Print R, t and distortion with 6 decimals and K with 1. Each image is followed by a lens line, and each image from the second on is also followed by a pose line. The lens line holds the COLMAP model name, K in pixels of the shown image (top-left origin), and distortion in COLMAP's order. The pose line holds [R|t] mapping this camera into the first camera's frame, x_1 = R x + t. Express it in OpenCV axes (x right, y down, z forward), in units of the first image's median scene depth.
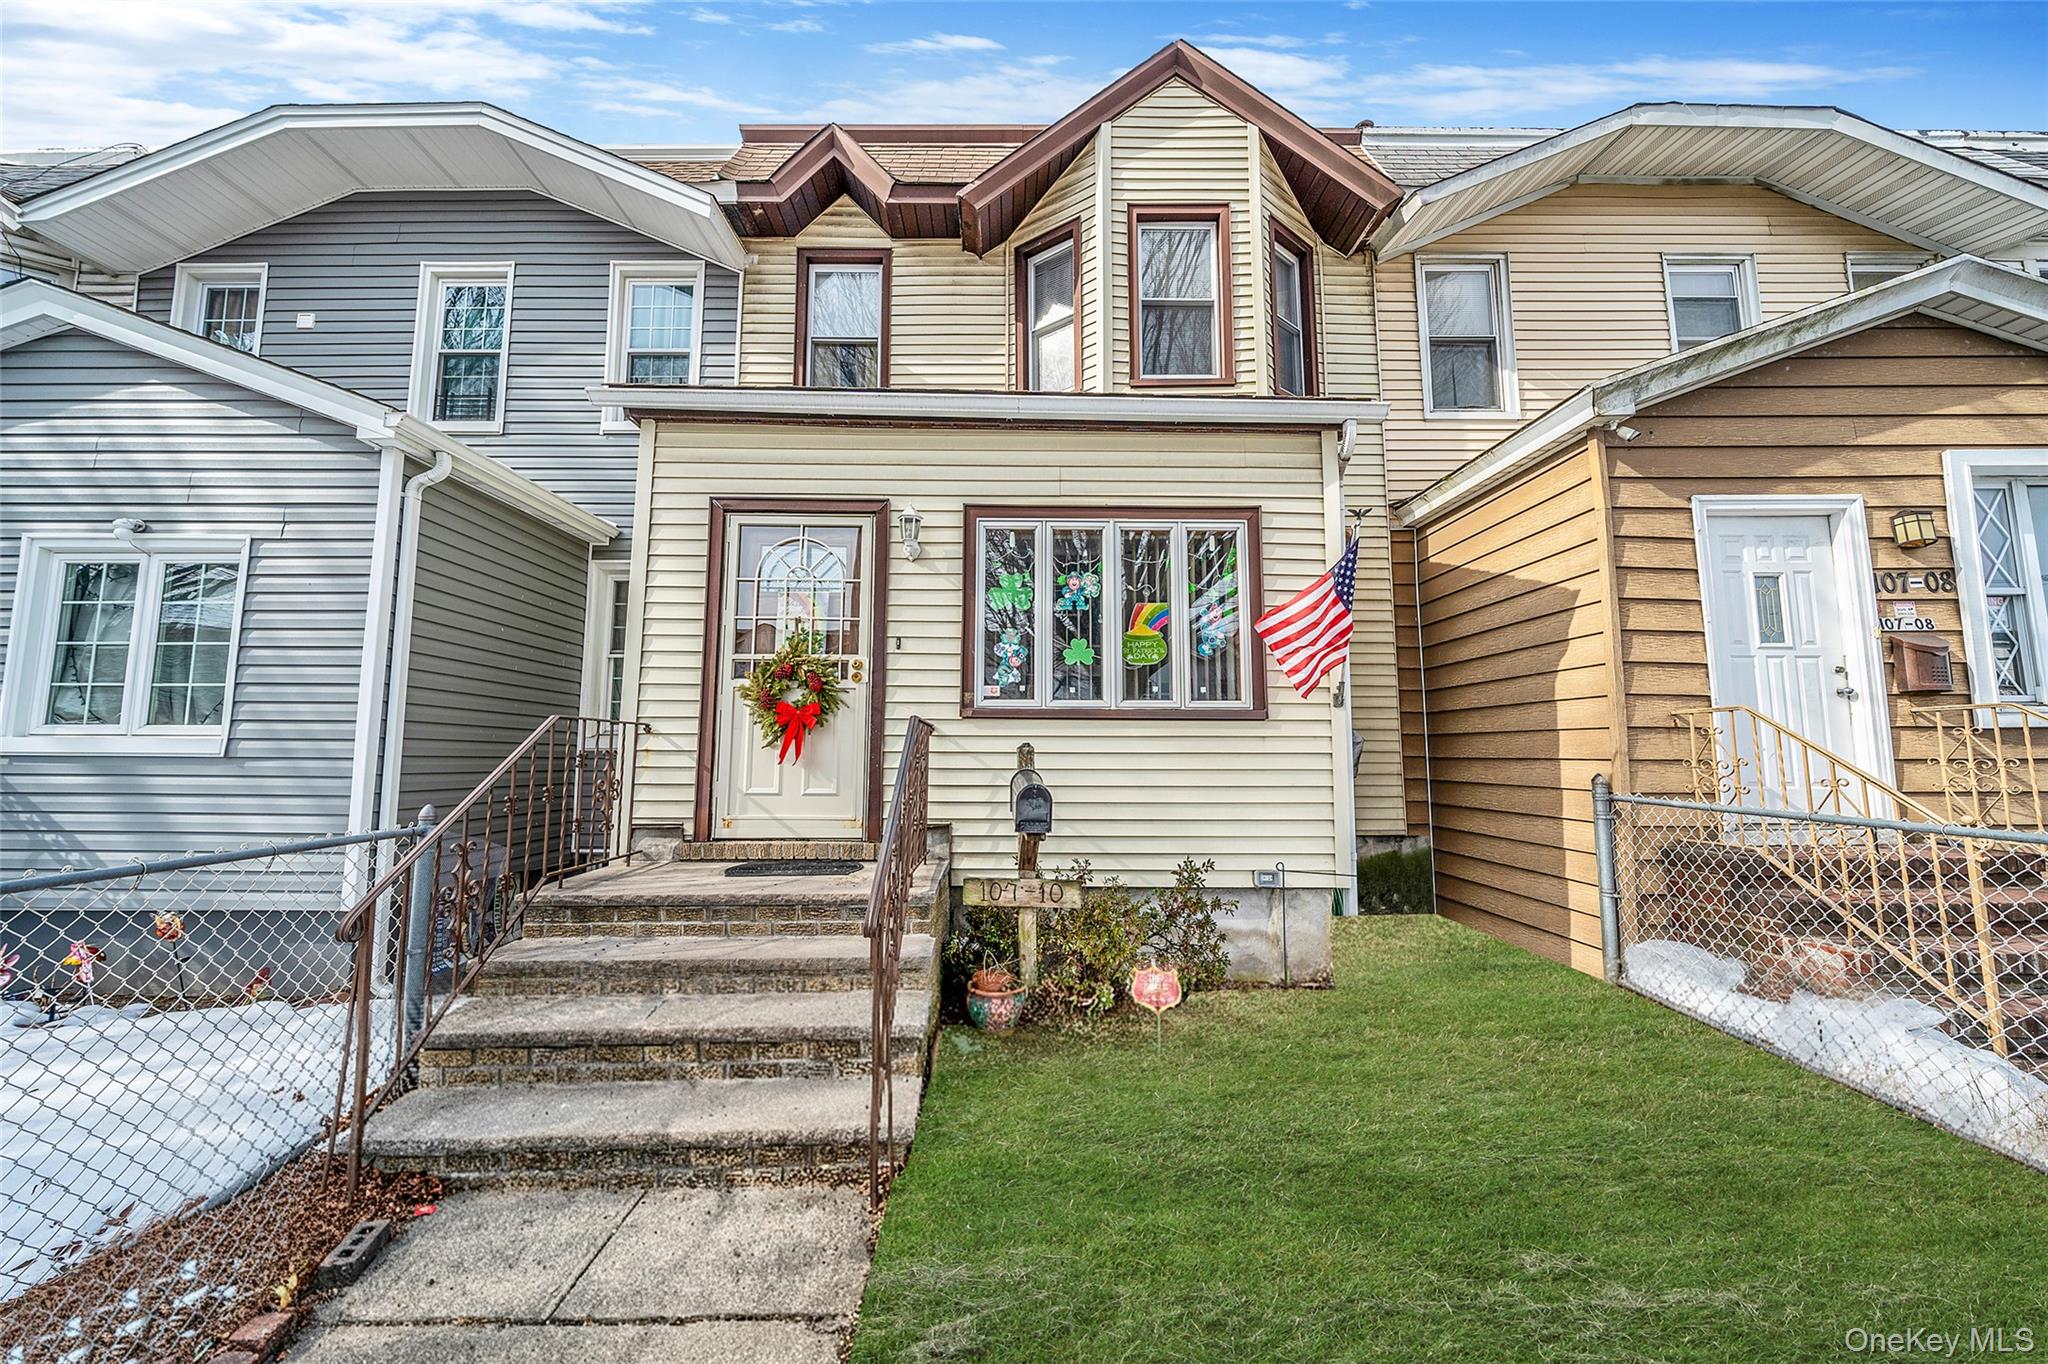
lens RADIAL K [[700.1, 0, 1013.4], [0, 700.1, 684.6], [0, 0, 1]] dist [-0.004881, -0.000265]
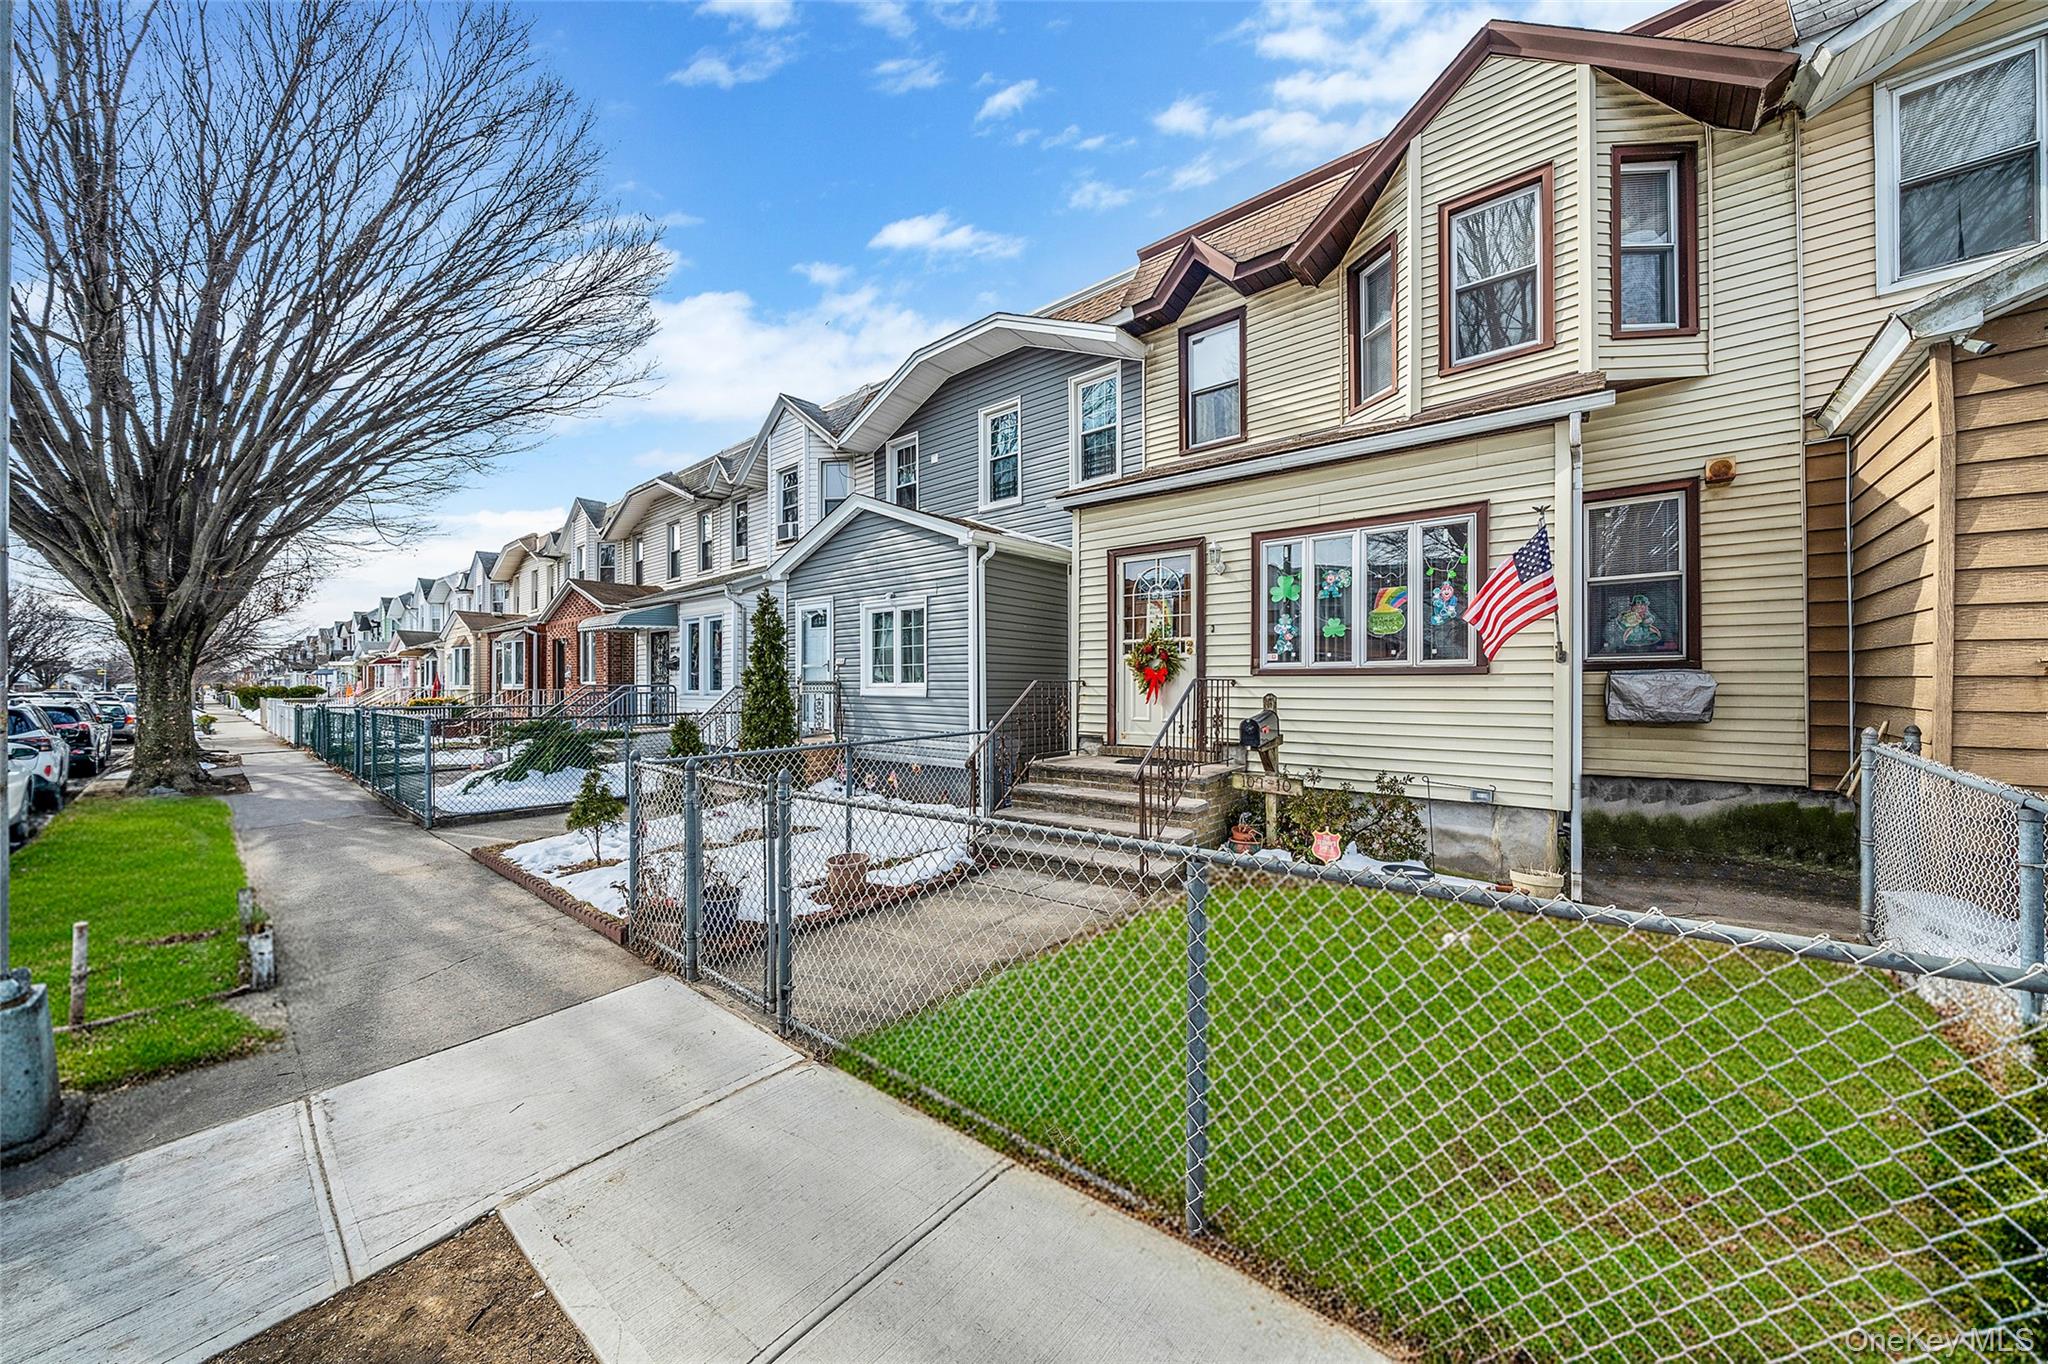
lens RADIAL K [[700.1, 0, 1014.7], [0, 700.1, 676.3], [0, 0, 1]] dist [-0.004881, -0.000265]
pose [[0.762691, -0.011856, -0.646655, 0.498631], [0.068805, 0.995645, 0.062897, -0.079332], [0.643093, -0.092464, 0.760185, -0.484969]]
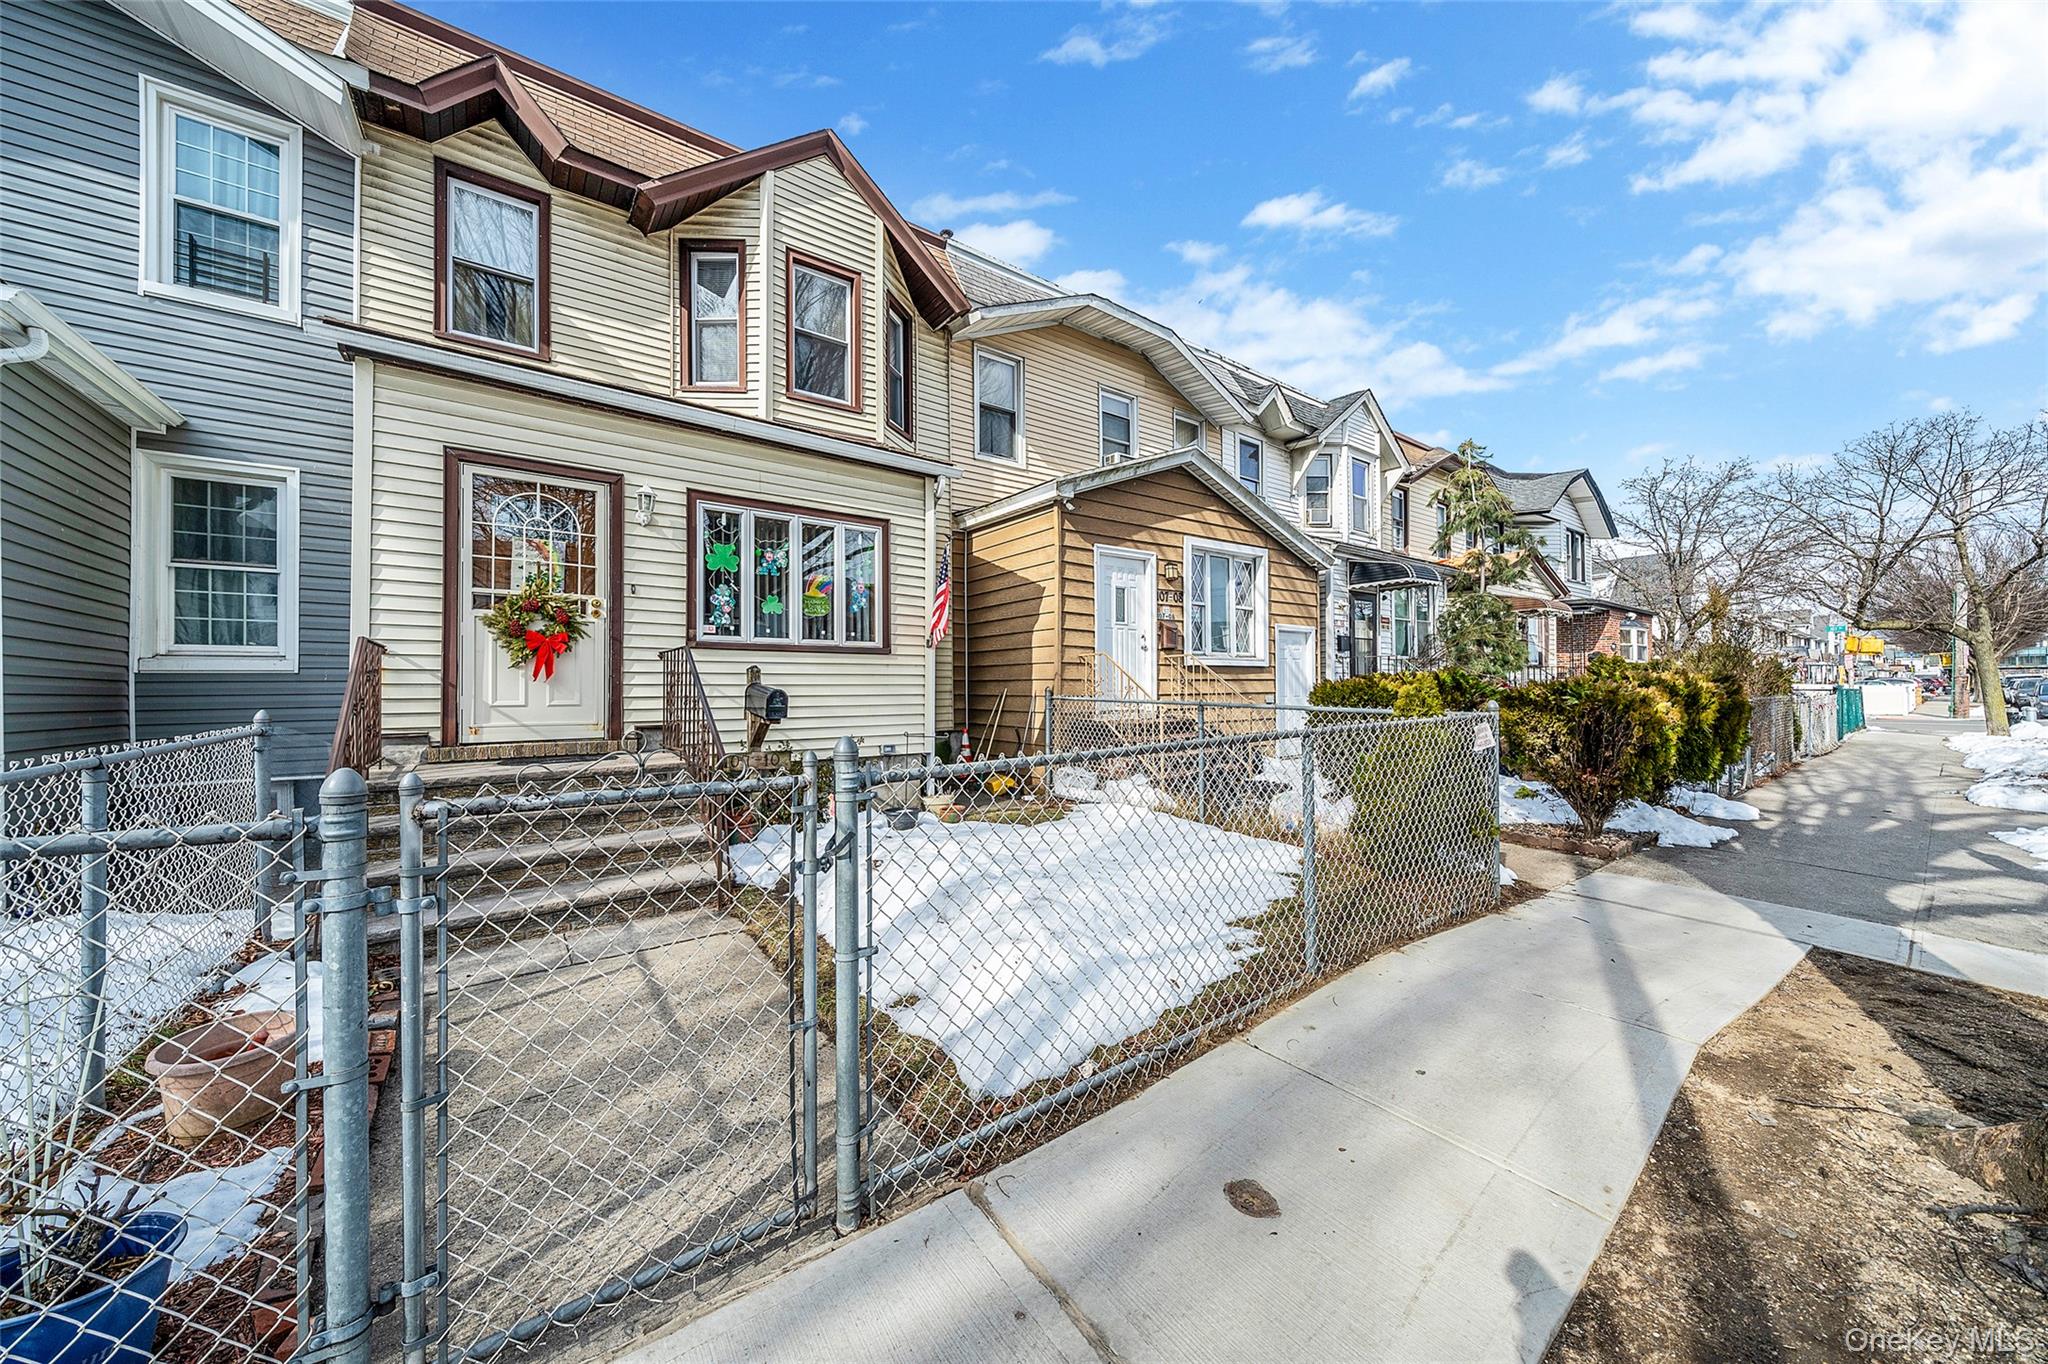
lens RADIAL K [[700.1, 0, 1015.9], [0, 700.1, 679.9], [0, 0, 1]] dist [-0.004881, -0.000265]
pose [[0.807650, 0.001023, 0.589661, -0.343898], [-0.050762, 0.996407, 0.067798, -0.014842], [-0.587473, -0.084689, 0.804800, -0.464928]]
